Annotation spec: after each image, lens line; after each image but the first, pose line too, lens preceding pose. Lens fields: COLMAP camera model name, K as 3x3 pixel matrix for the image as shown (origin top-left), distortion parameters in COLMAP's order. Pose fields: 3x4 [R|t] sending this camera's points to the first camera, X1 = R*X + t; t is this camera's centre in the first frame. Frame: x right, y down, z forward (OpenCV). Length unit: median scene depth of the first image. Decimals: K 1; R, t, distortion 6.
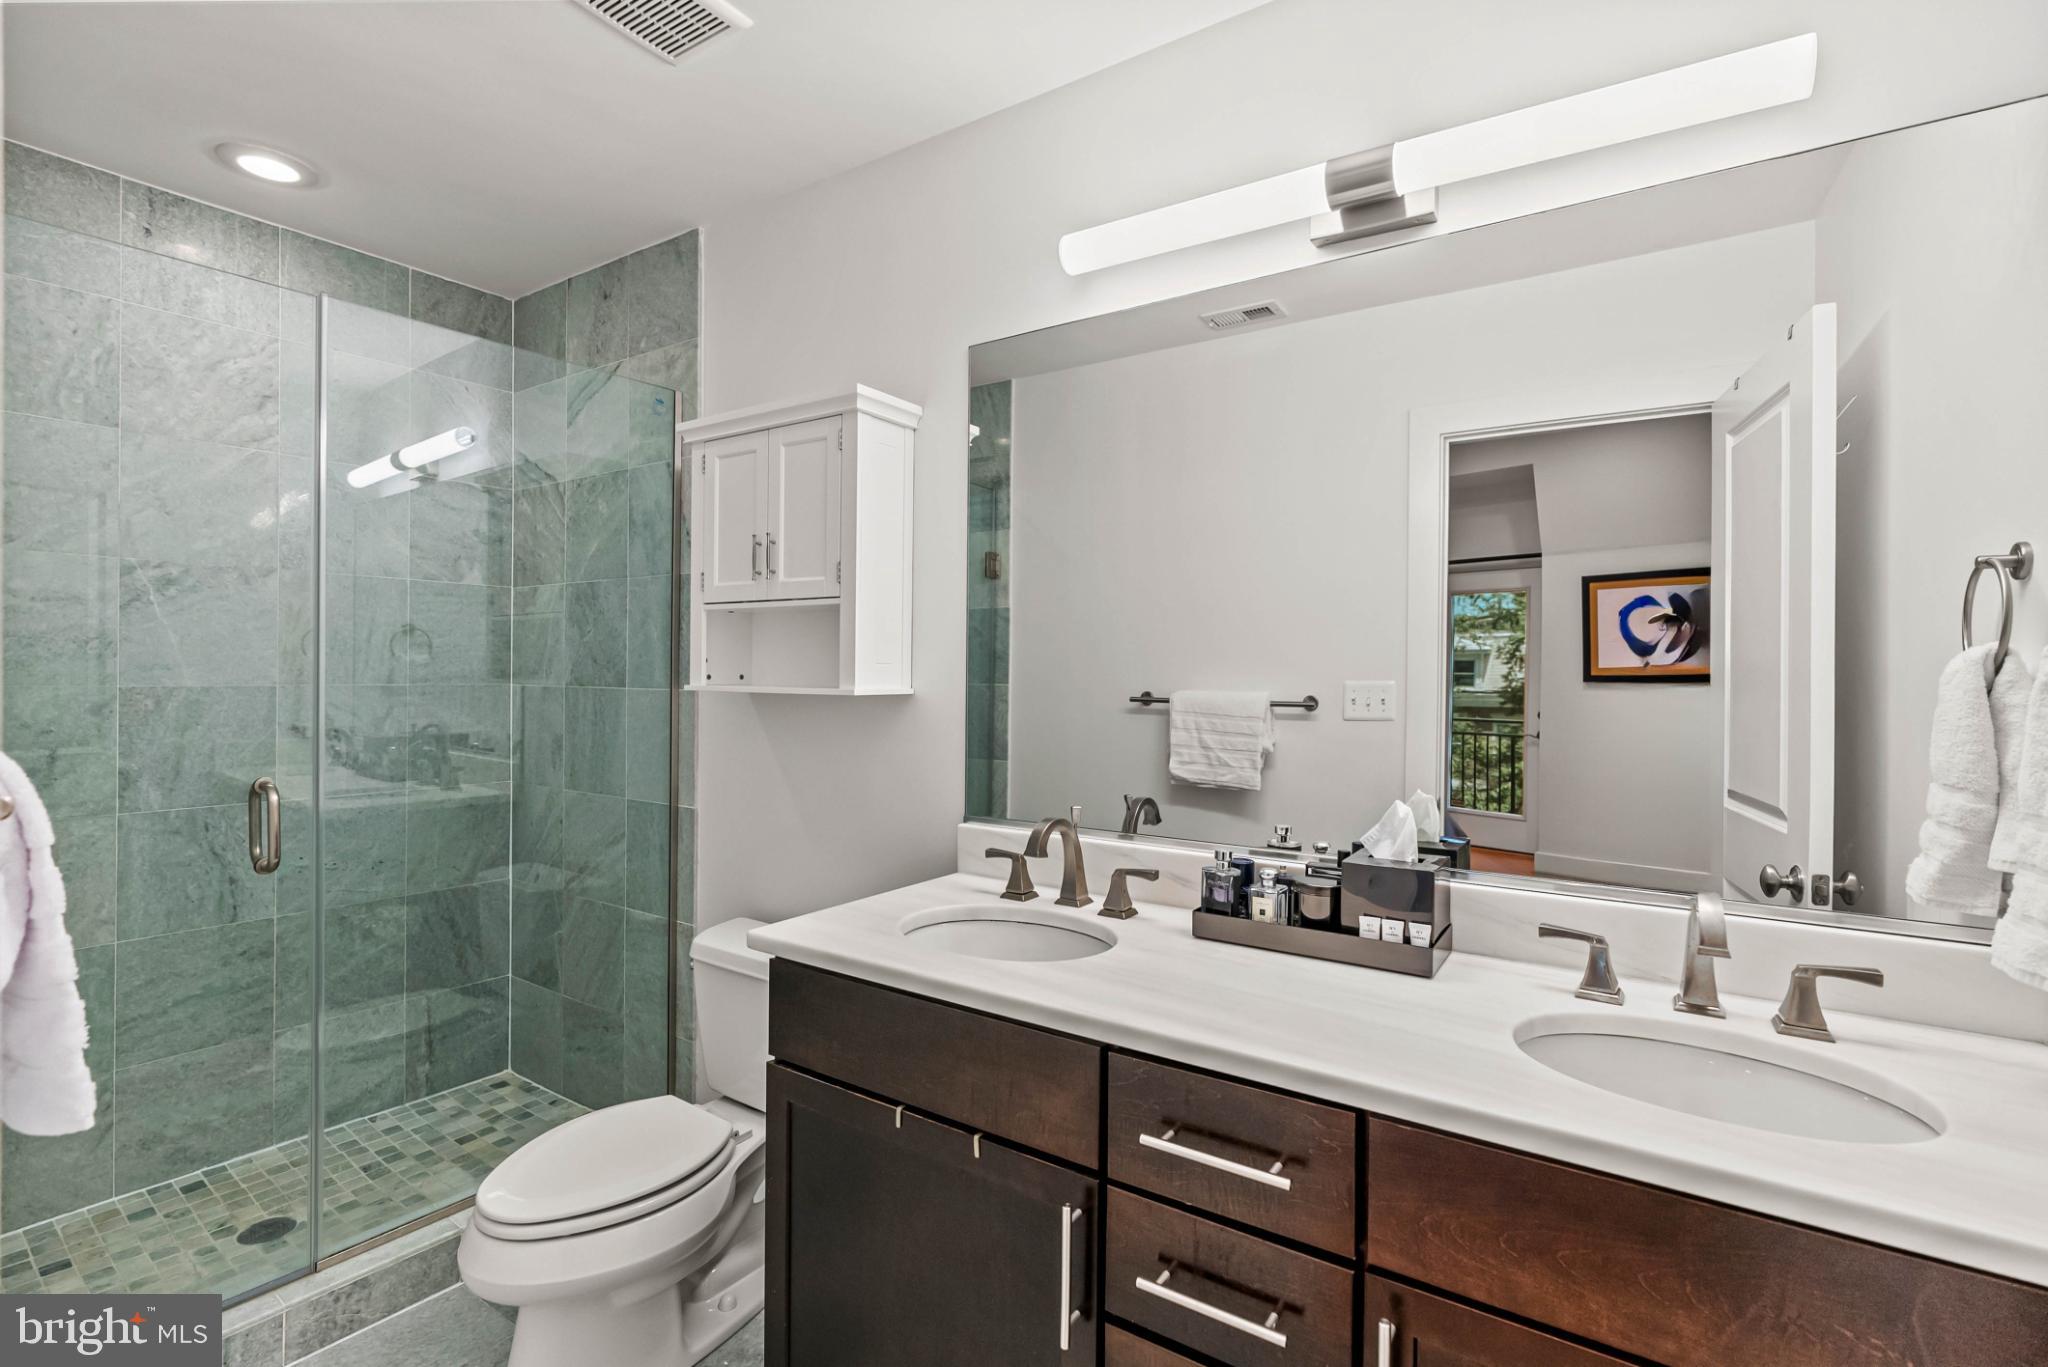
lens RADIAL K [[938.0, 0, 1027.8], [0, 938.0, 681.1], [0, 0, 1]] dist [-0.015950, -0.000530]
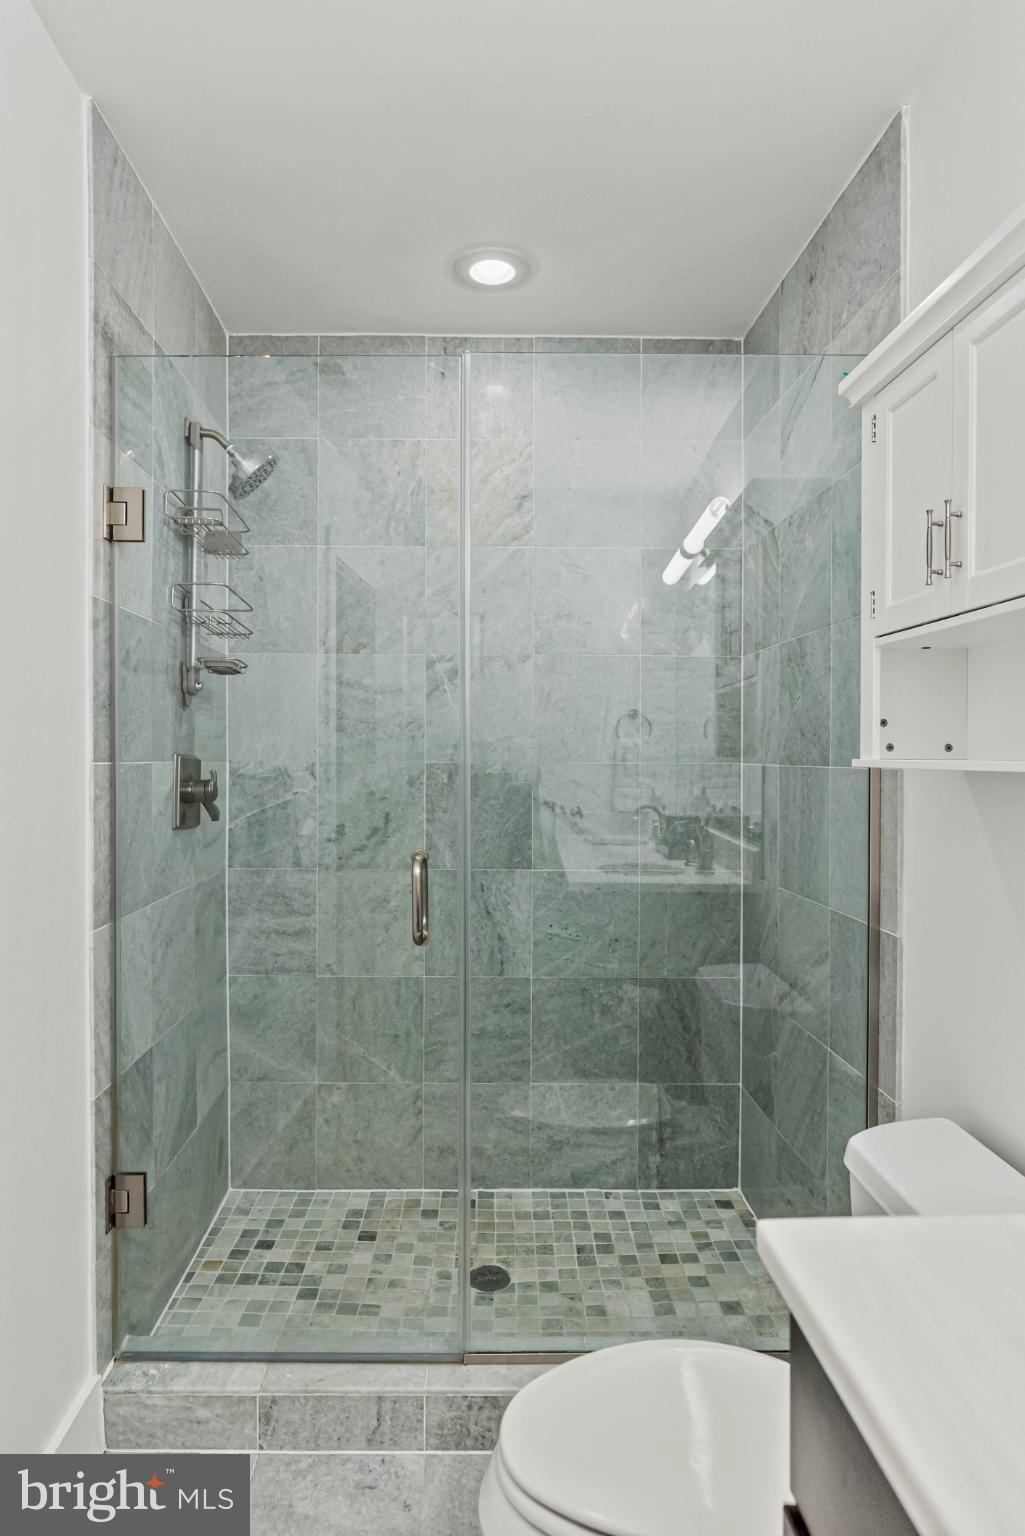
lens RADIAL K [[896.9, 0, 509.9], [0, 896.9, 762.1], [0, 0, 1]] dist [-0.002946, 0.003005]
pose [[0.600235, -0.000673, -0.799824, 0.009138], [-0.007687, 0.999949, -0.006610, 0.011463], [0.799787, 0.010116, 0.600199, 0.369007]]
